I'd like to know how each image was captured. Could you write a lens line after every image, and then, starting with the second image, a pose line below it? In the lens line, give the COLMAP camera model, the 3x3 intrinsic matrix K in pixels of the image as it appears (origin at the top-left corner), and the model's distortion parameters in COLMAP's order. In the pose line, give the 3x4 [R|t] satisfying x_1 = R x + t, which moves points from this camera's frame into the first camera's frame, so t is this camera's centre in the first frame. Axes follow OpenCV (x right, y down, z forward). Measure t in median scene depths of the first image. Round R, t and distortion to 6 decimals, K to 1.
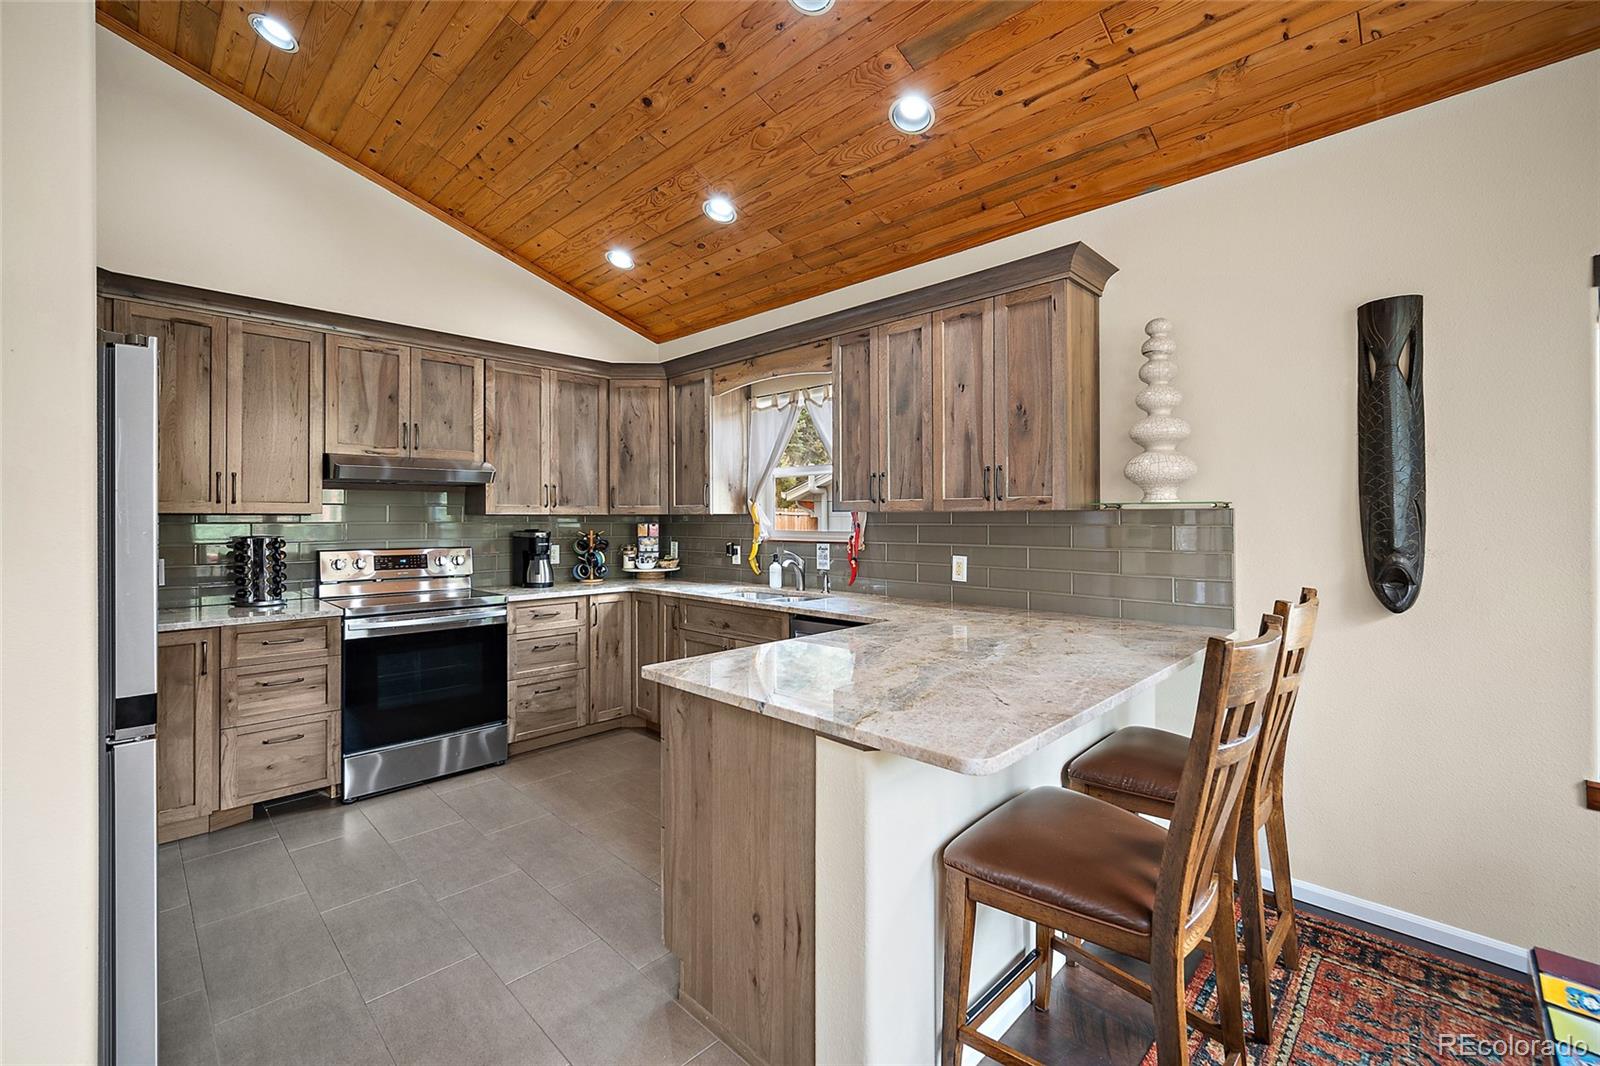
lens RADIAL K [[661.5, 0, 805.1], [0, 661.5, 514.8], [0, 0, 1]] dist [-0.006669, 0.002111]
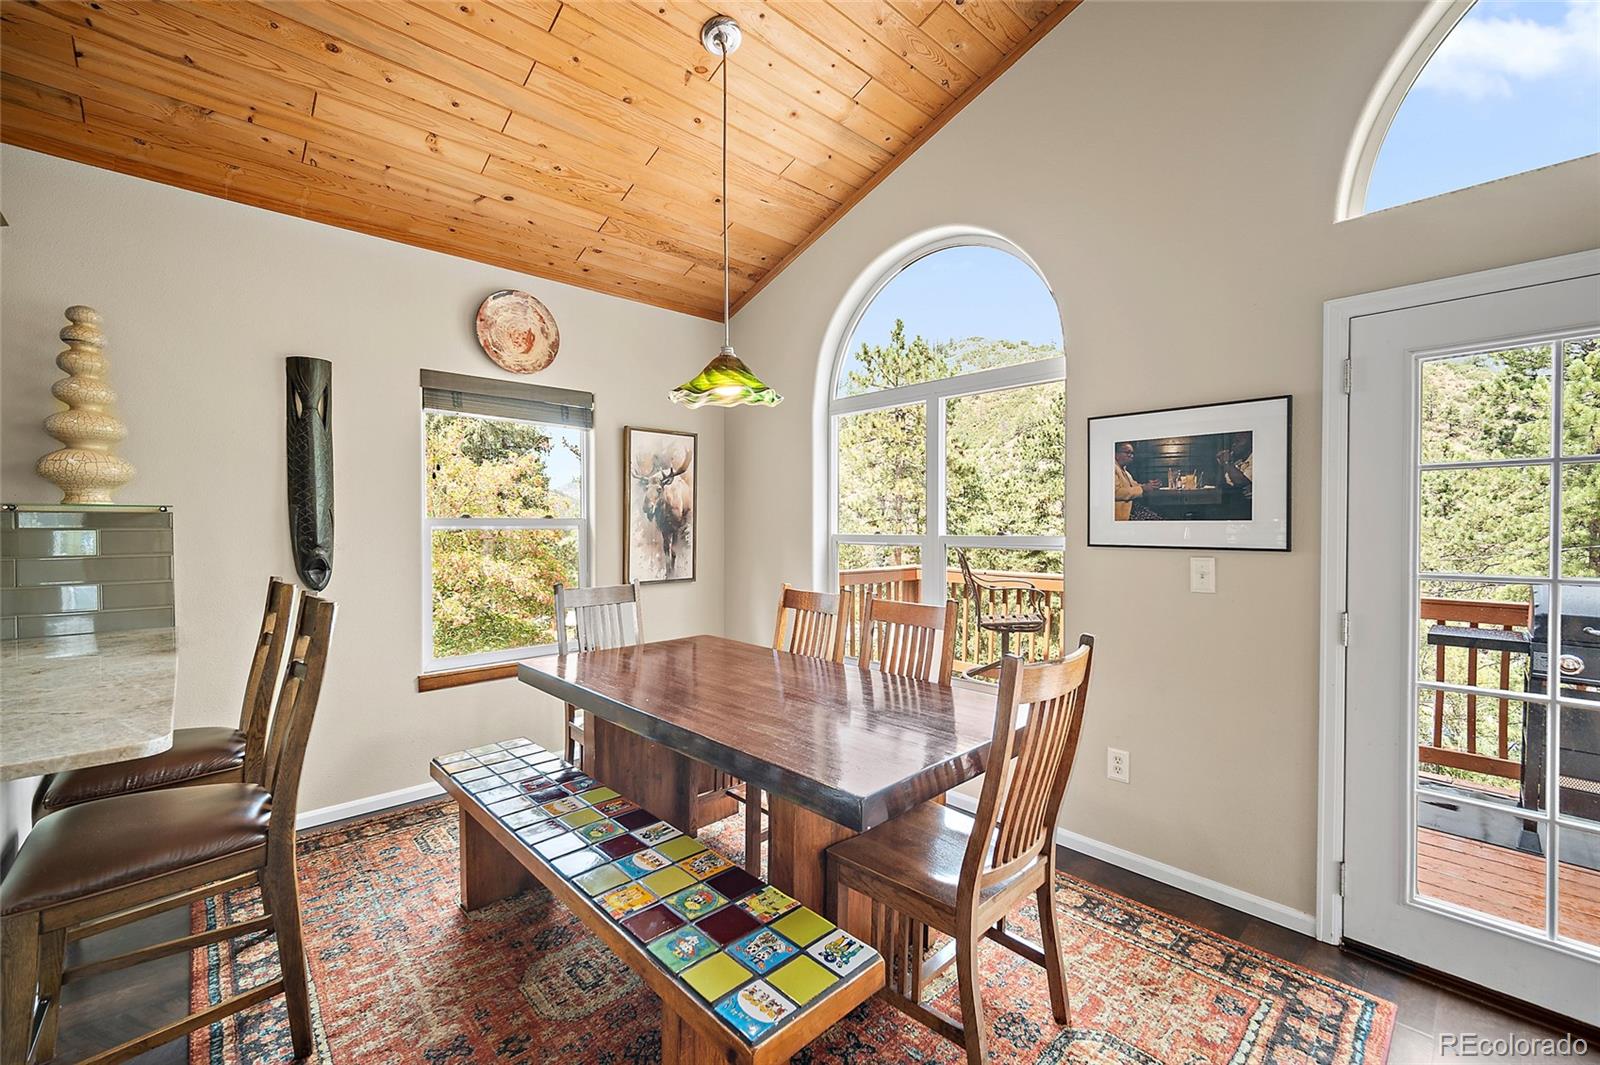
lens RADIAL K [[661.5, 0, 811.2], [0, 661.5, 535.5], [0, 0, 1]] dist [-0.006669, 0.002111]
pose [[0.042082, -0.014684, 0.999006, -0.326555], [-0.005606, 0.999873, 0.014933, 0.005283], [-0.999098, -0.006229, 0.041994, -0.057841]]
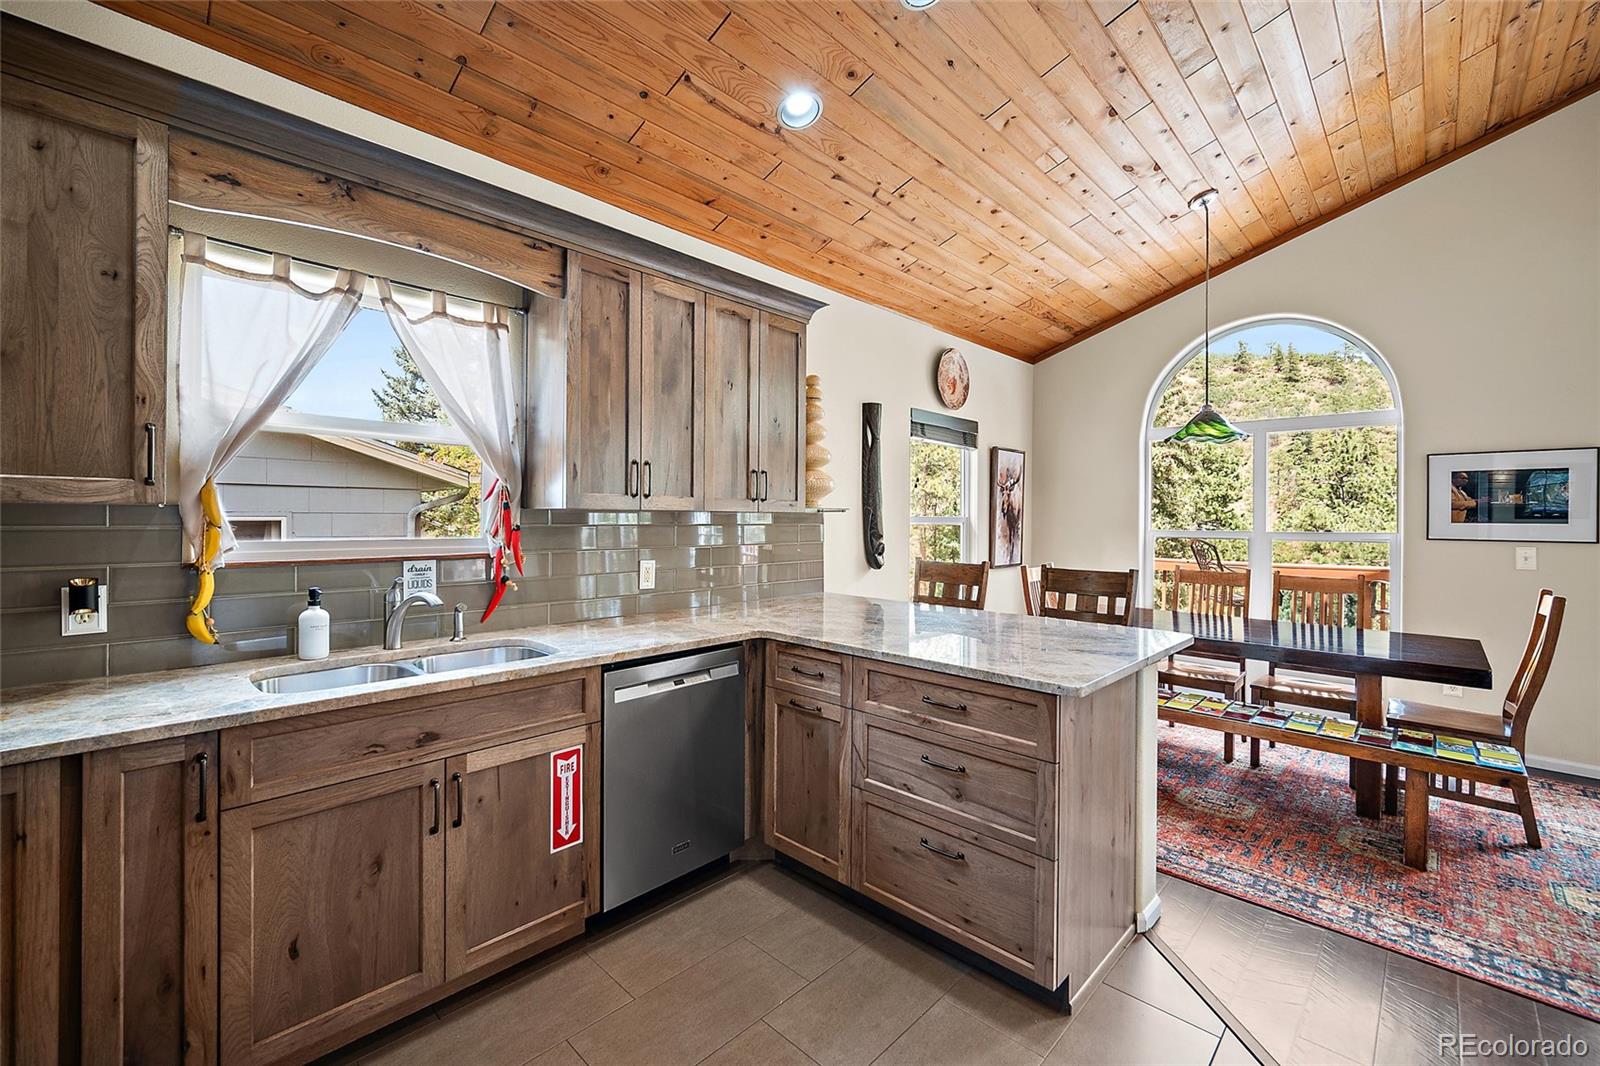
lens RADIAL K [[661.5, 0, 800.7], [0, 661.5, 518.8], [0, 0, 1]] dist [-0.006669, 0.002111]
pose [[0.002583, 0.000989, 0.999996, -0.793943], [-0.012106, 0.999926, -0.000958, 0.005212], [-0.999923, -0.012104, 0.002595, 0.952766]]
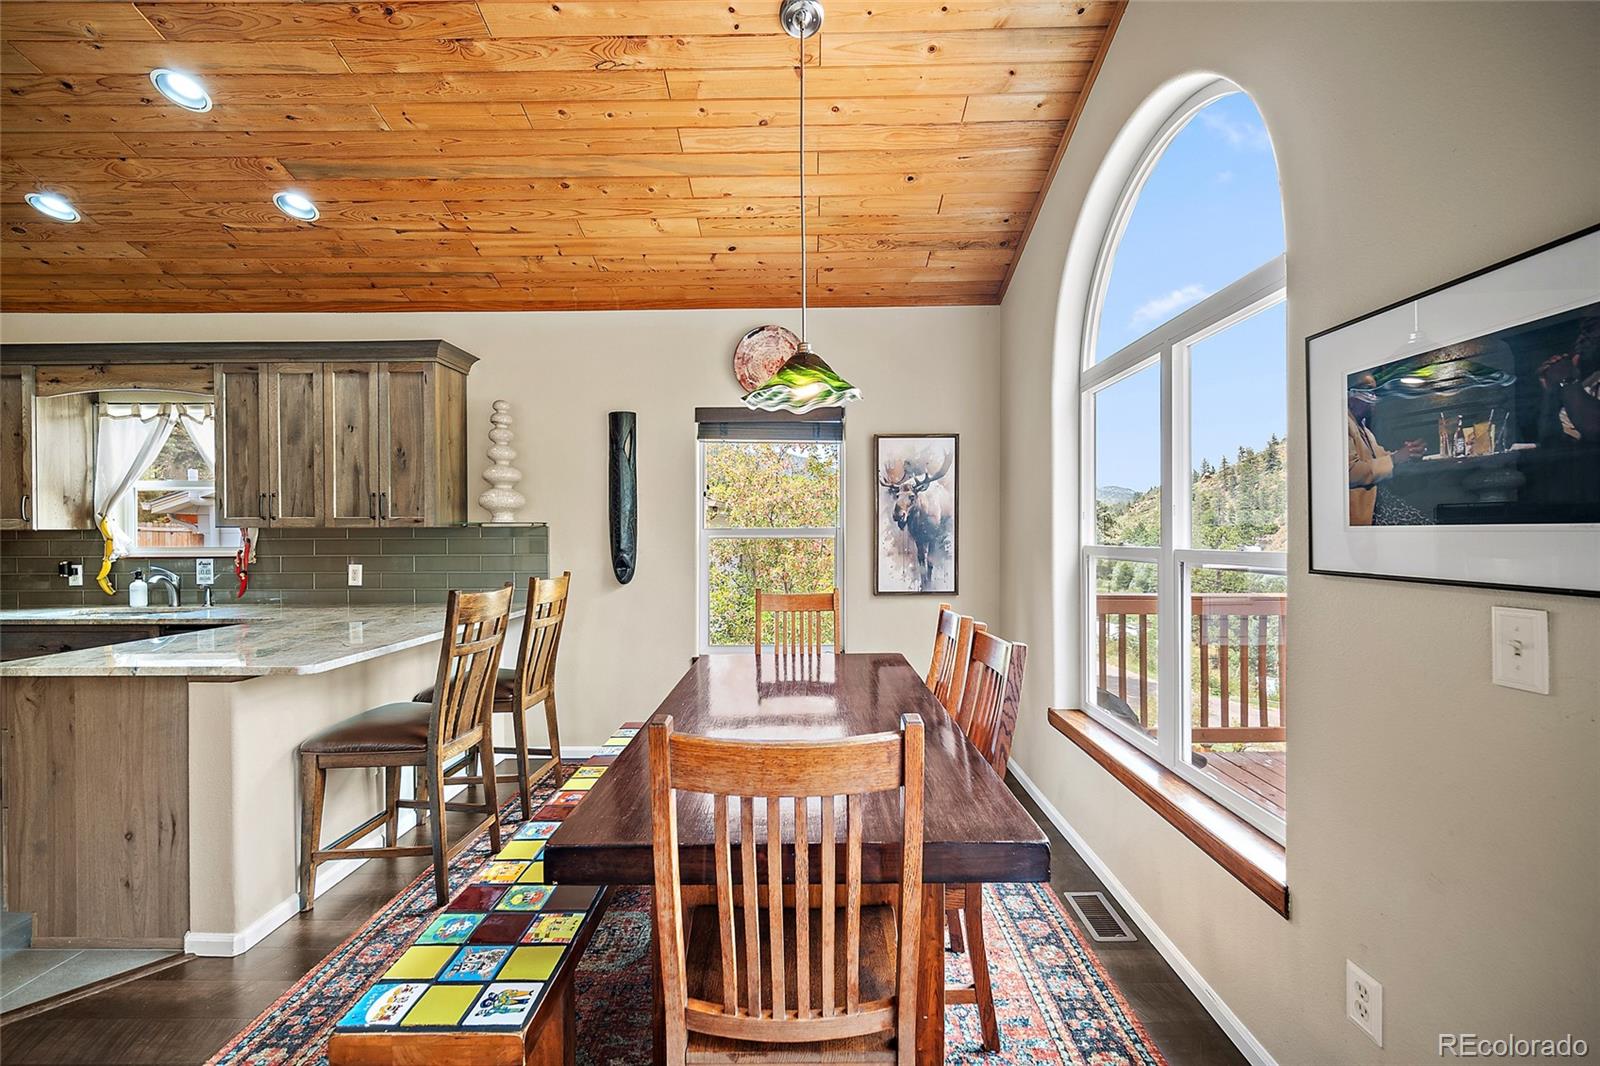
lens RADIAL K [[661.5, 0, 805.9], [0, 661.5, 536.2], [0, 0, 1]] dist [-0.006669, 0.002111]
pose [[0.727337, -0.004241, 0.686267, 0.006289], [-0.001171, 0.999972, 0.007421, 0.000488], [-0.686279, -0.006201, 0.727312, -0.531298]]
